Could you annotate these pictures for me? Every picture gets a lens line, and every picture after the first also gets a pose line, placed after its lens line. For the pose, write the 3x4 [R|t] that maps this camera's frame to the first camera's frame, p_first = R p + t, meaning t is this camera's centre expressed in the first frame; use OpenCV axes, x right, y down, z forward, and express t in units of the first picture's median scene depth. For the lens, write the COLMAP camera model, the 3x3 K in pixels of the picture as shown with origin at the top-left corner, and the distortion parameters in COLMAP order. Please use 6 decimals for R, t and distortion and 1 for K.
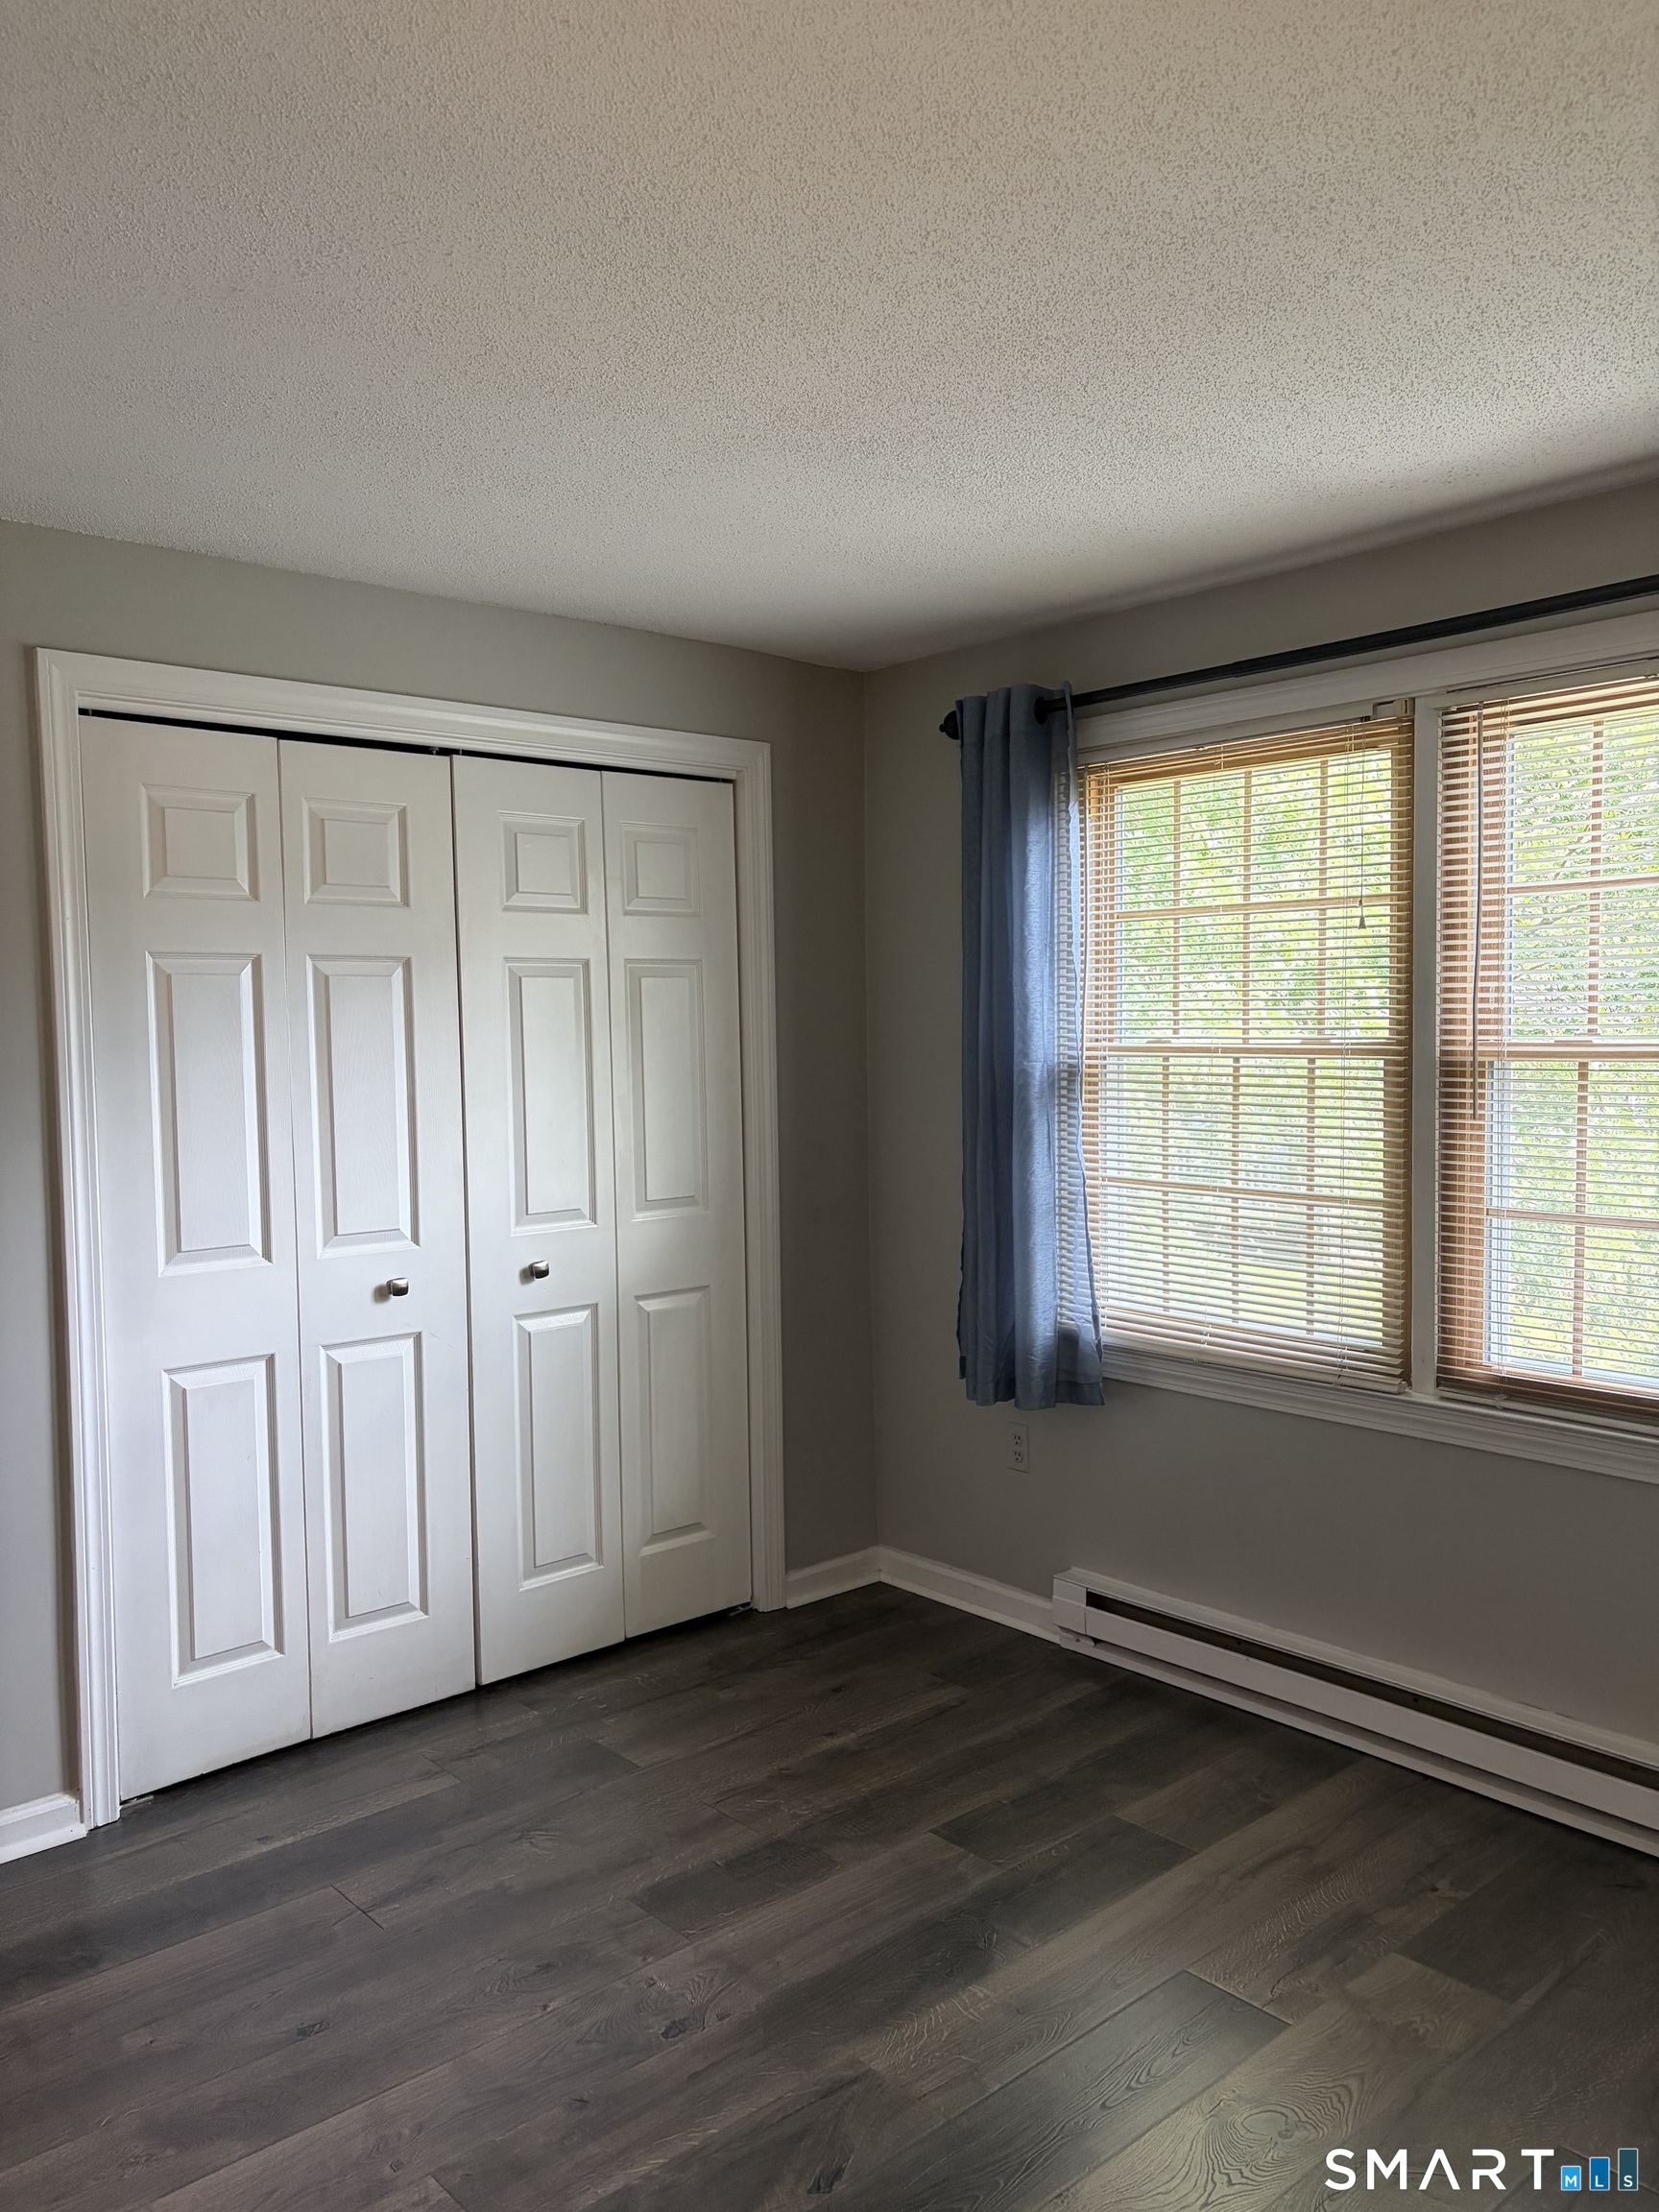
lens RADIAL K [[1677.5, 0, 850.9], [0, 1677.5, 1113.3], [0, 0, 1]] dist [0.006316, -0.006673]
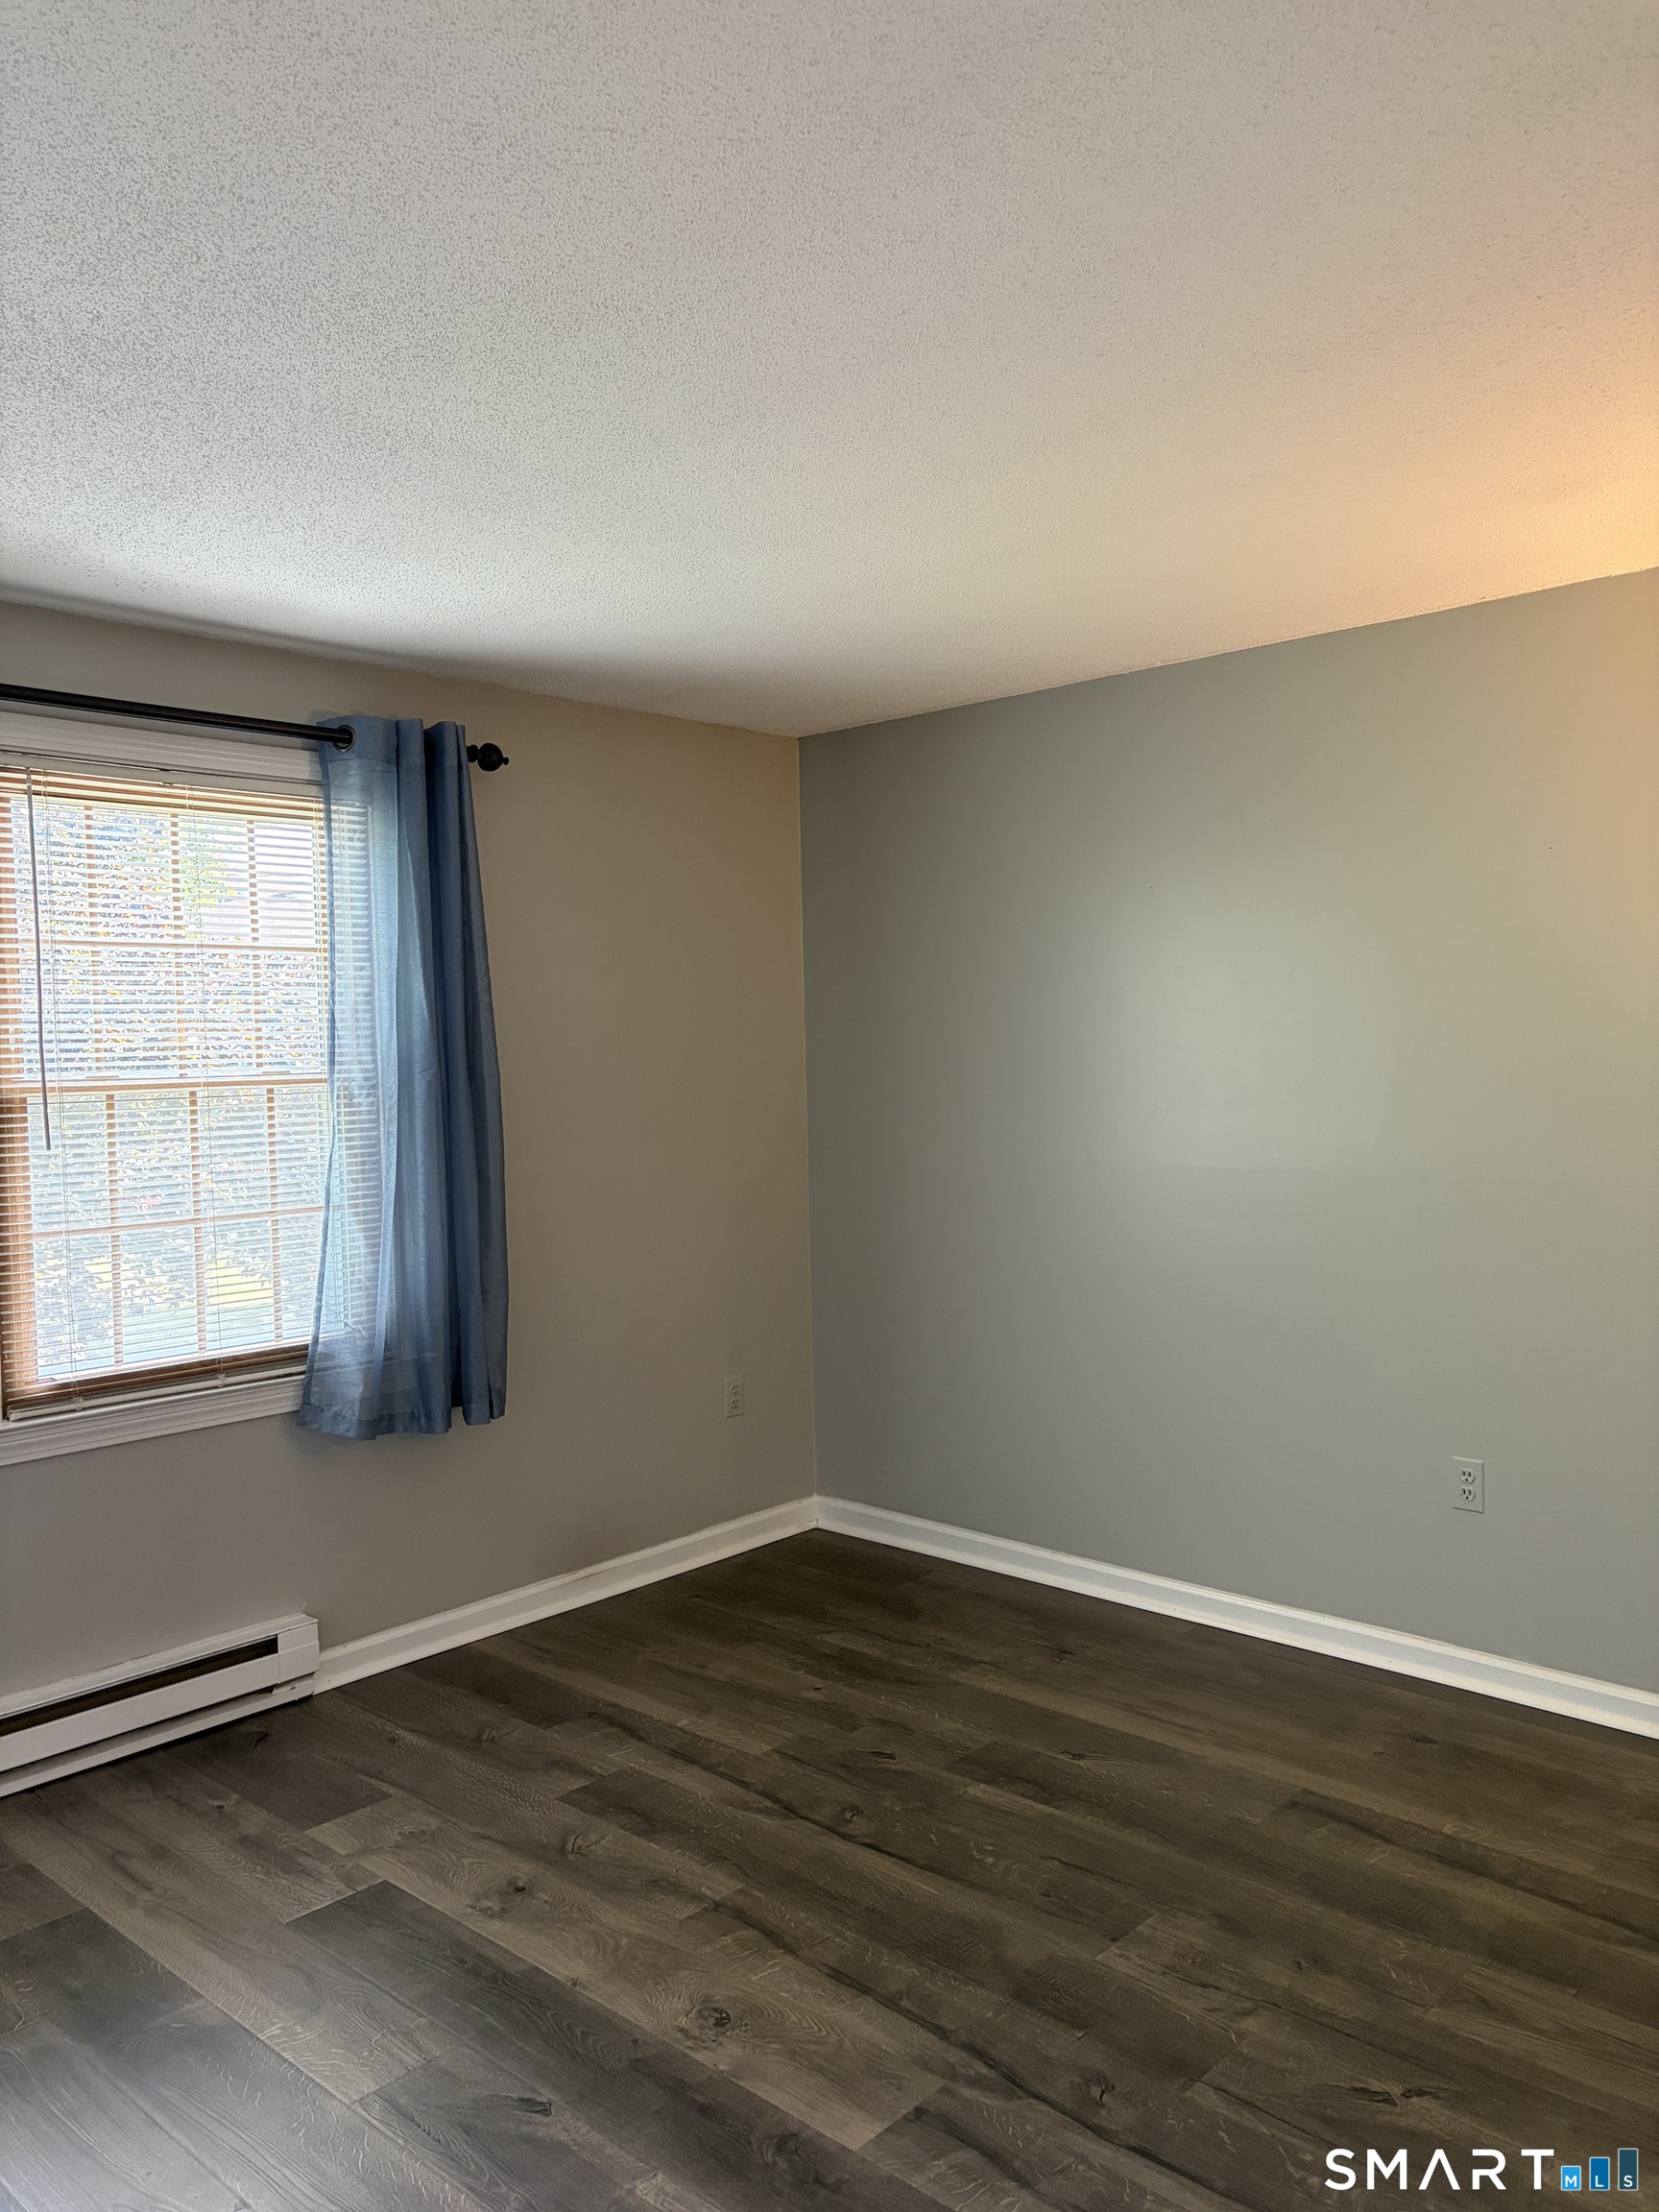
lens RADIAL K [[1677.5, 0, 850.9], [0, 1677.5, 1113.3], [0, 0, 1]] dist [0.006316, -0.006673]
pose [[-0.105379, -0.027068, 0.994064, -0.827437], [0.079391, 0.996210, 0.035543, -0.018982], [-0.991258, 0.082665, -0.102830, 0.647148]]
